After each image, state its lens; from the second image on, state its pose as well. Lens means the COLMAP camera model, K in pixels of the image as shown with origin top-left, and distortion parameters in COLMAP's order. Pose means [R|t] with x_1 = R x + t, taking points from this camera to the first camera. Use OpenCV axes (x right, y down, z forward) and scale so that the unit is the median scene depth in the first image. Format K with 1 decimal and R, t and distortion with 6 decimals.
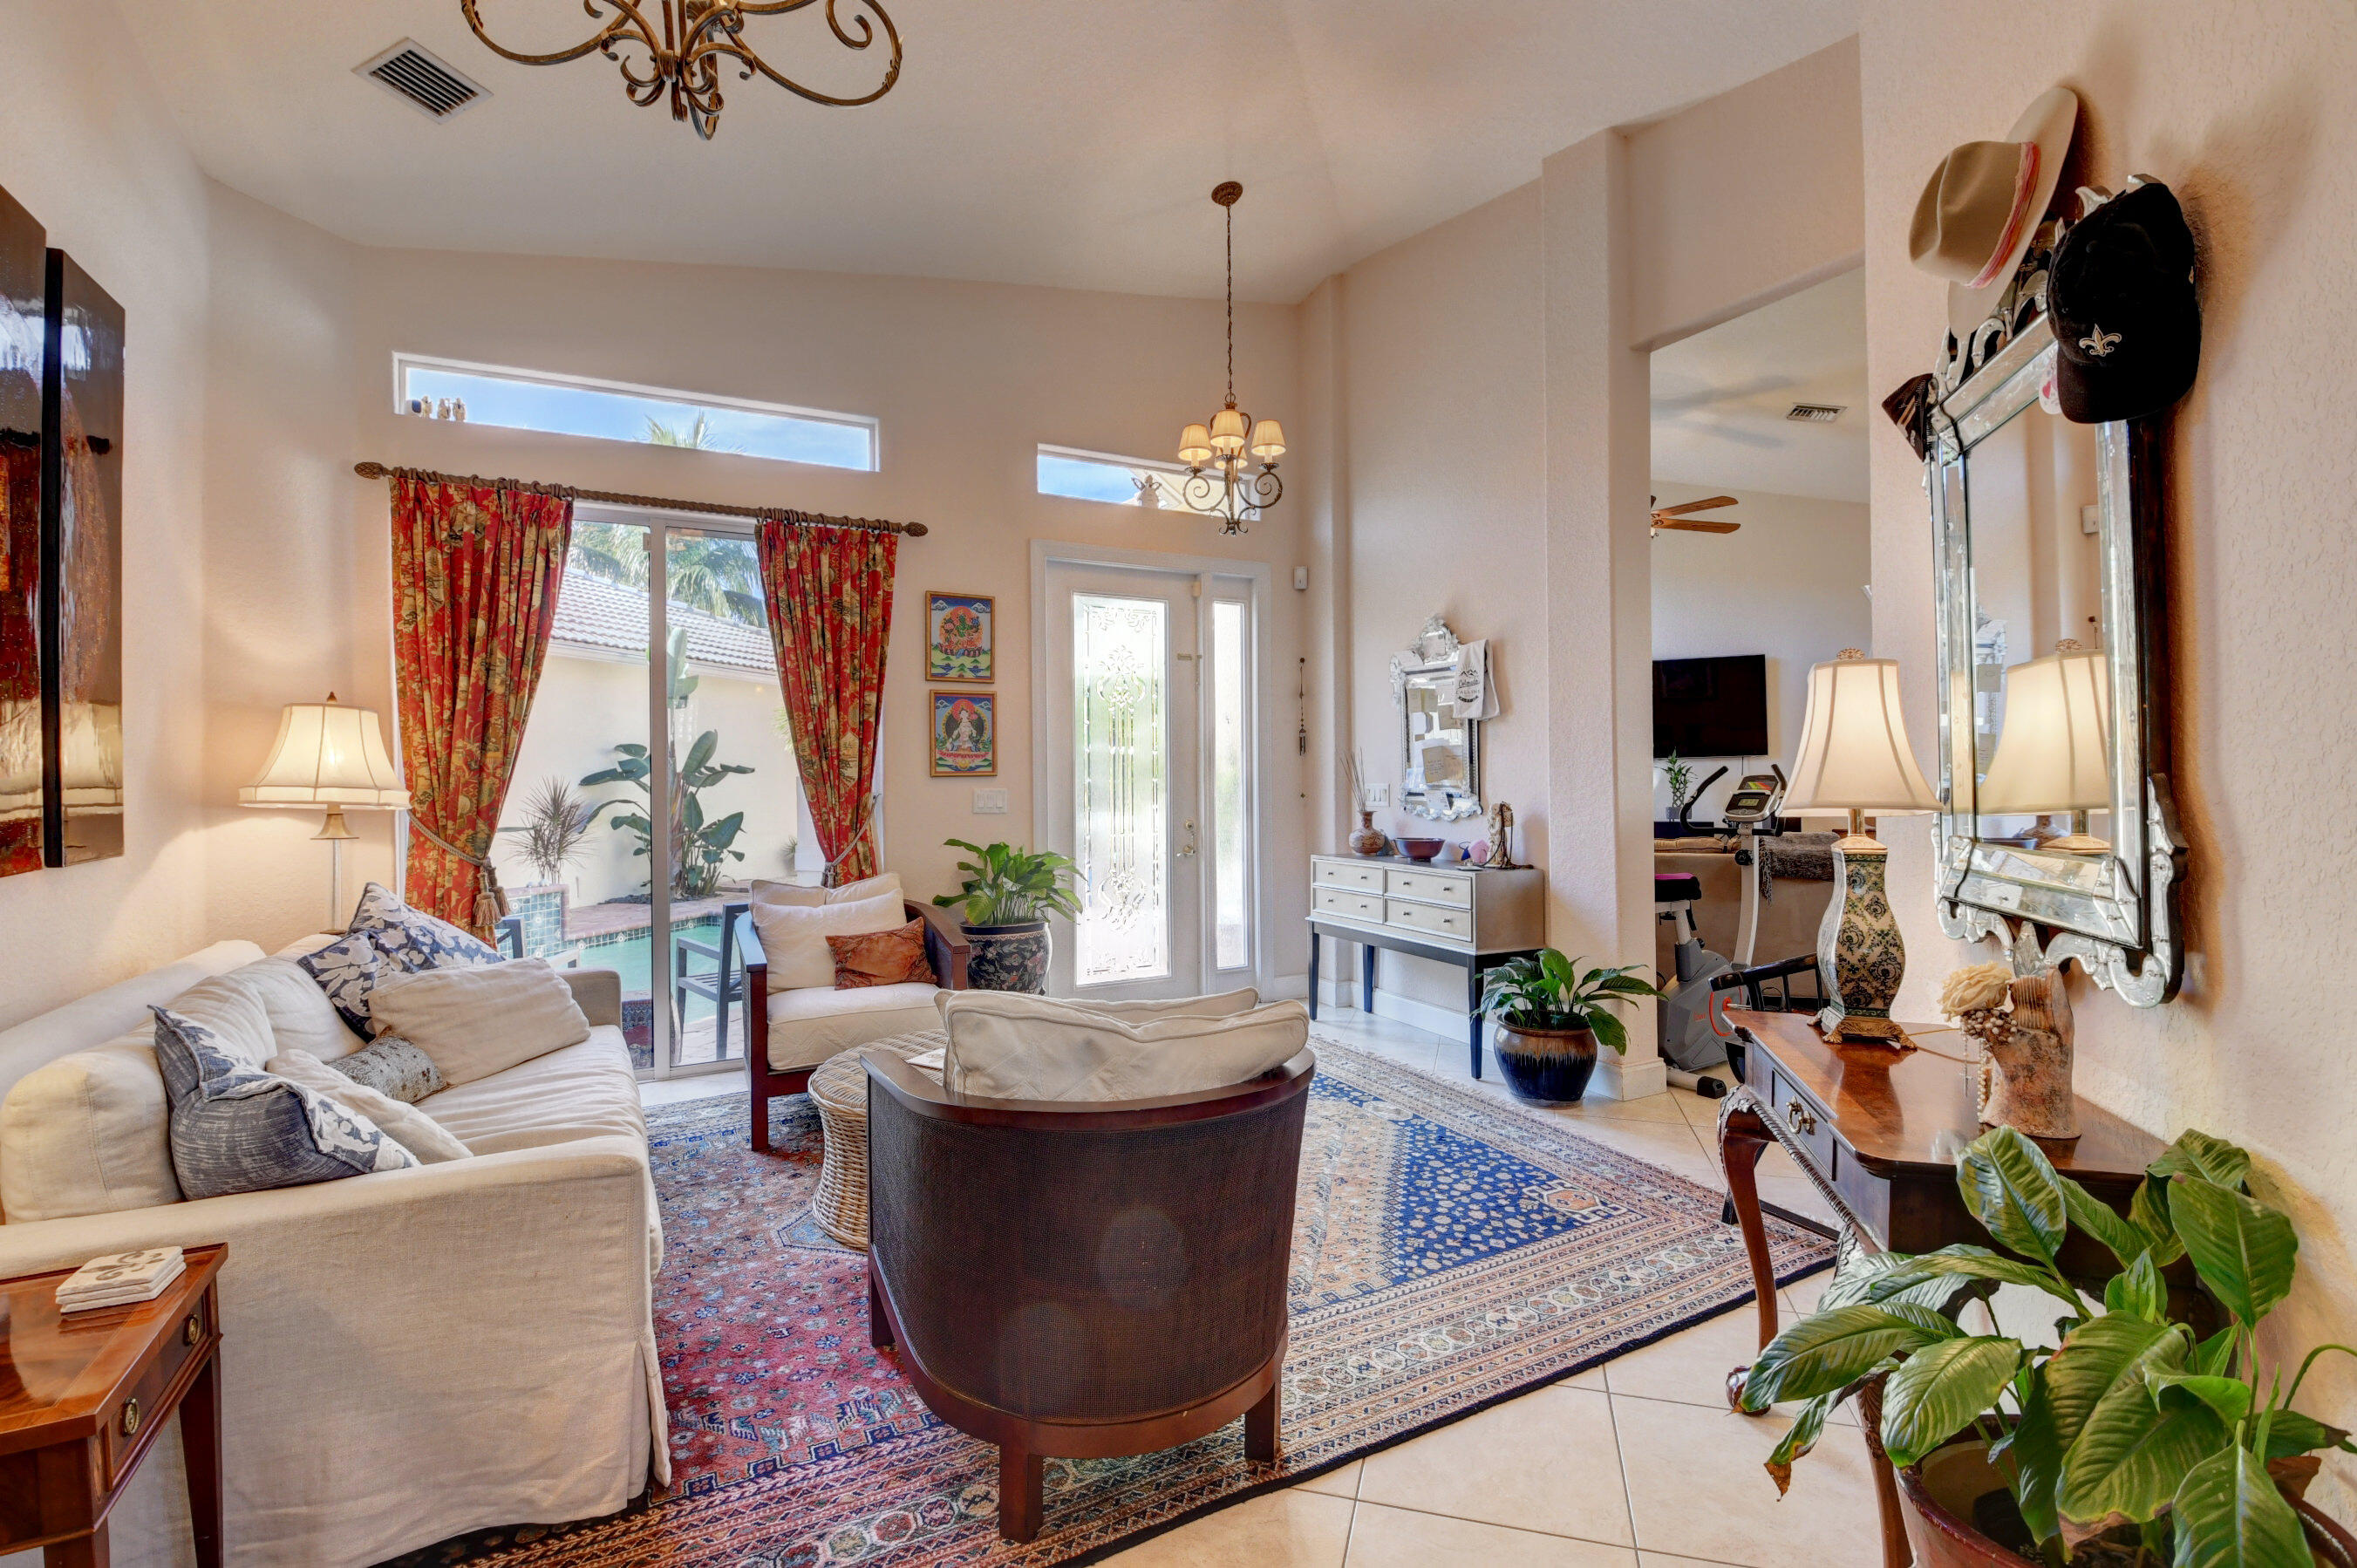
lens RADIAL K [[1045.1, 0, 1159.1], [0, 1045.1, 769.7], [0, 0, 1]] dist [0.002358, -0.015263]
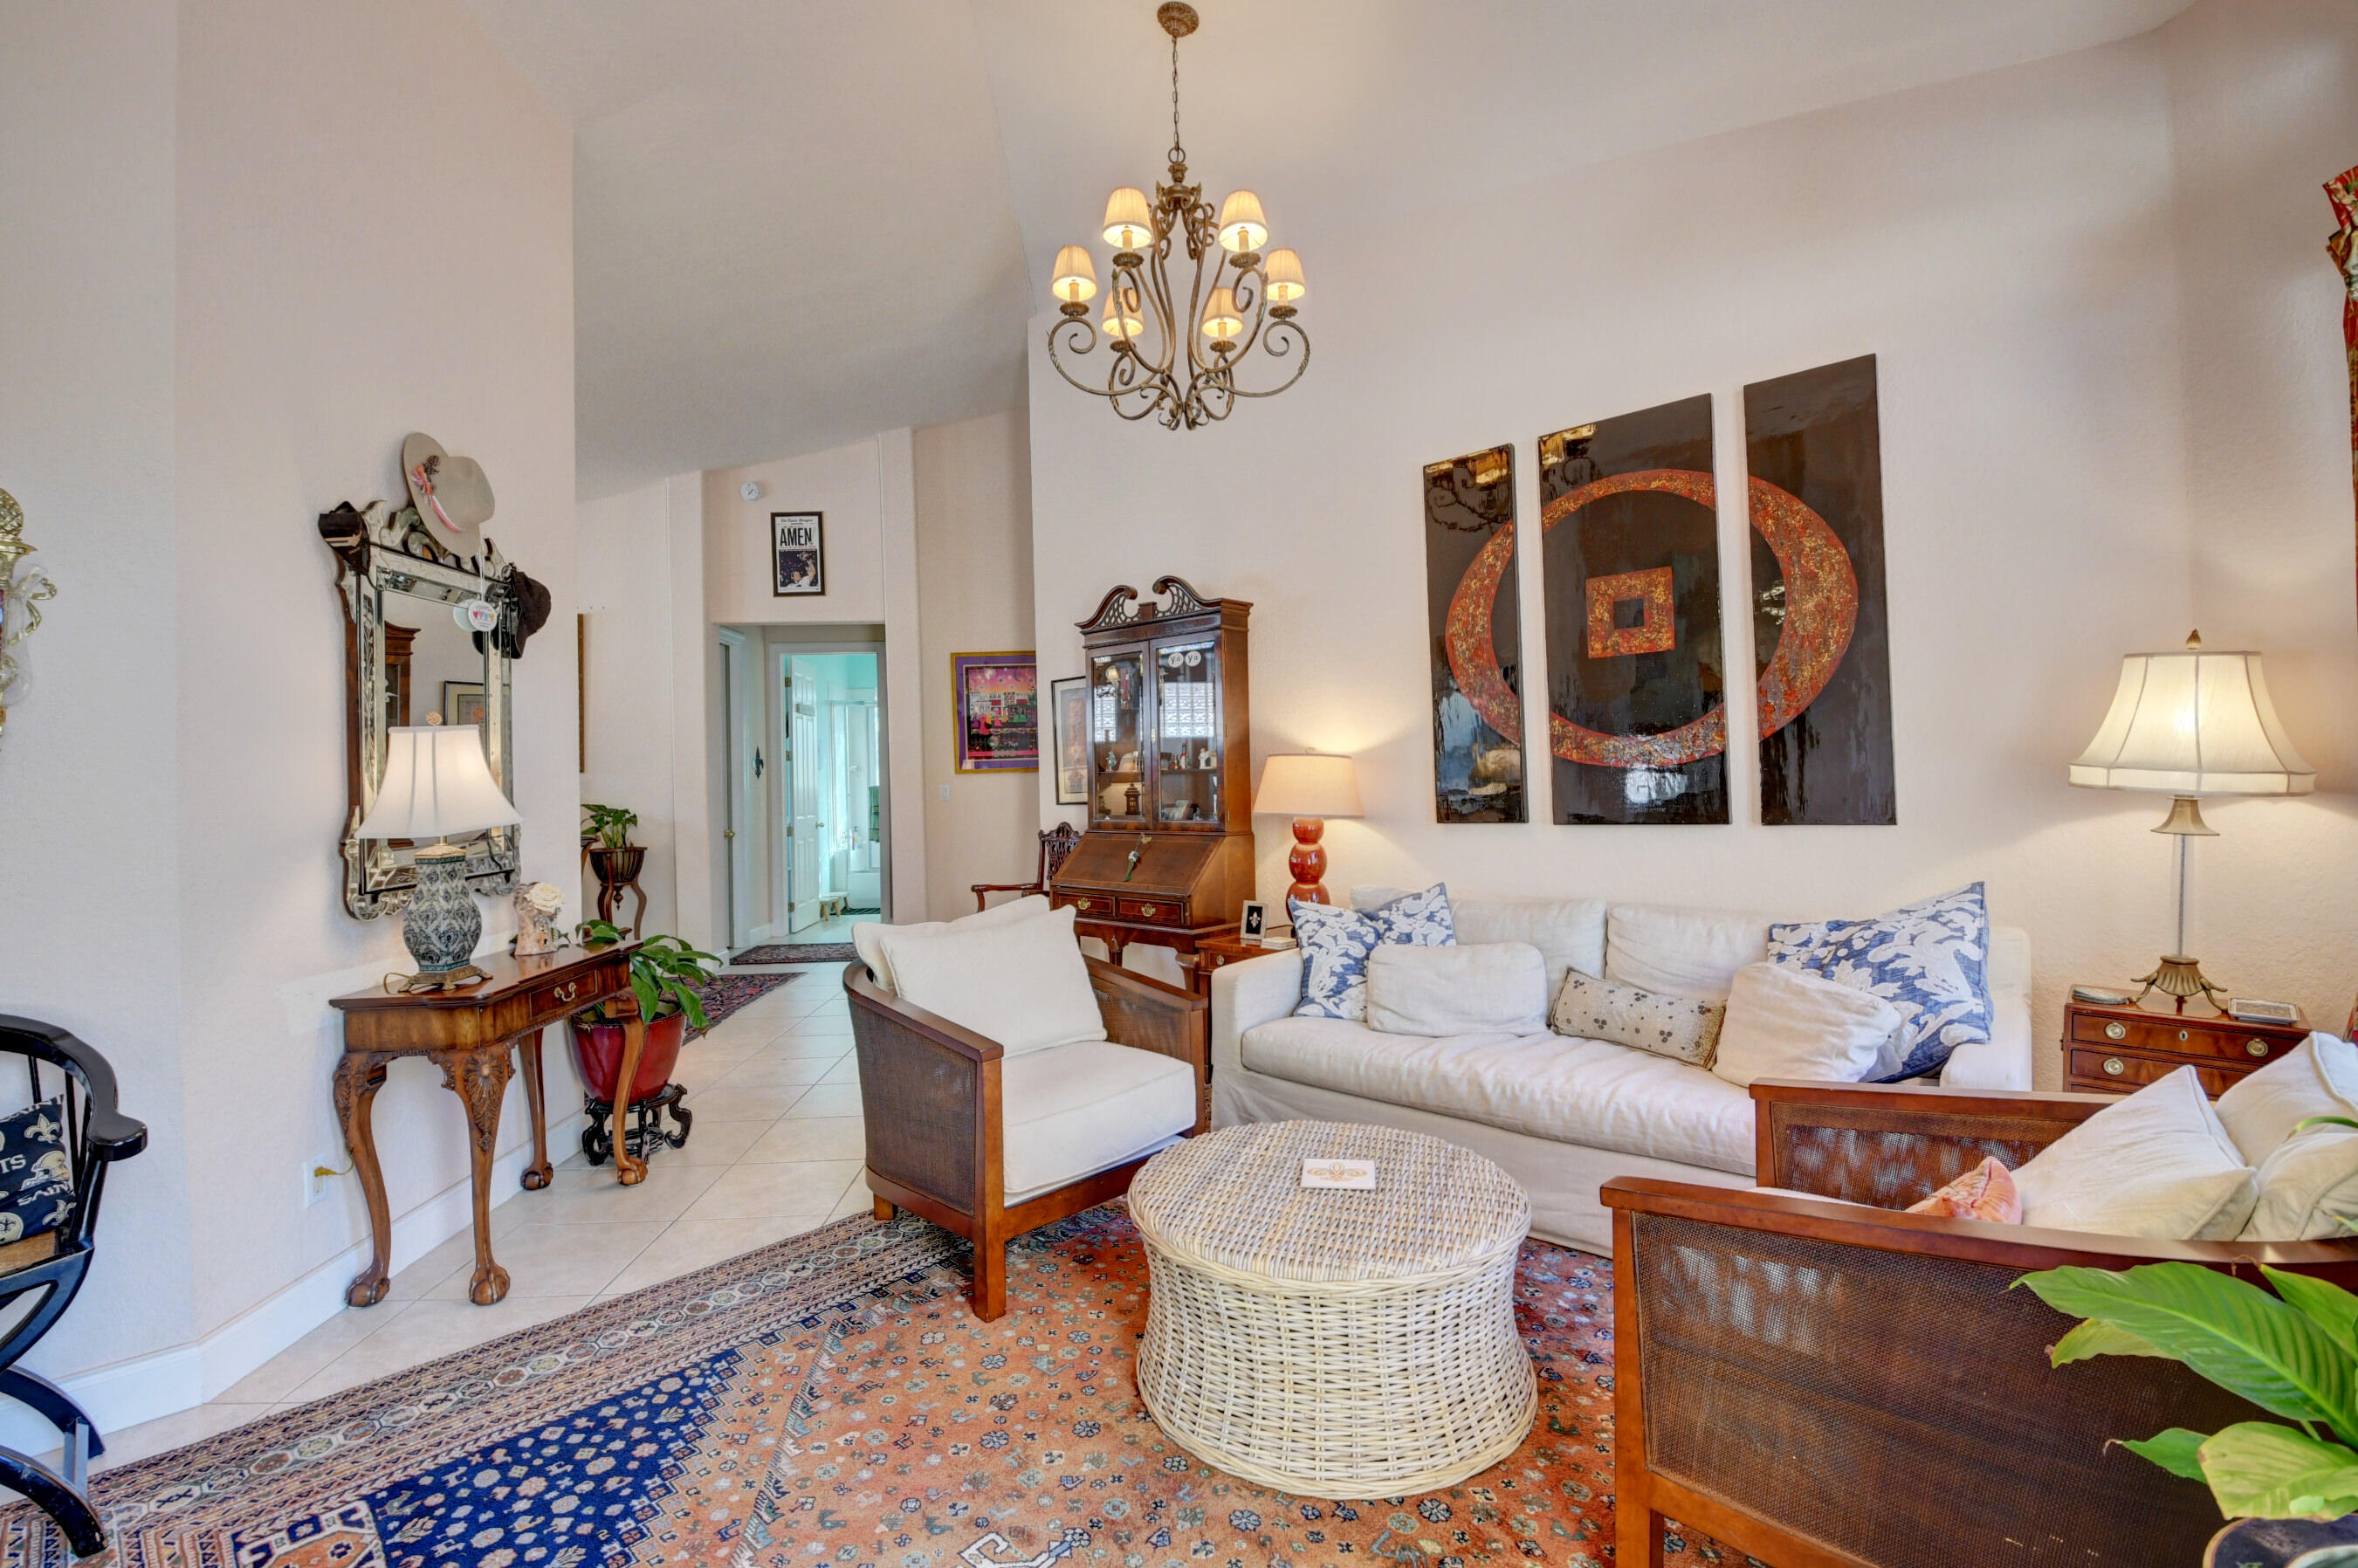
lens RADIAL K [[1045.5, 0, 1200.1], [0, 1045.5, 785.3], [0, 0, 1]] dist [0.002358, -0.015263]
pose [[-0.932255, 0.031085, -0.360465, 0.139105], [0.032390, 0.999472, 0.002421, 0.004023], [0.360350, -0.009419, -0.932770, 1.778443]]
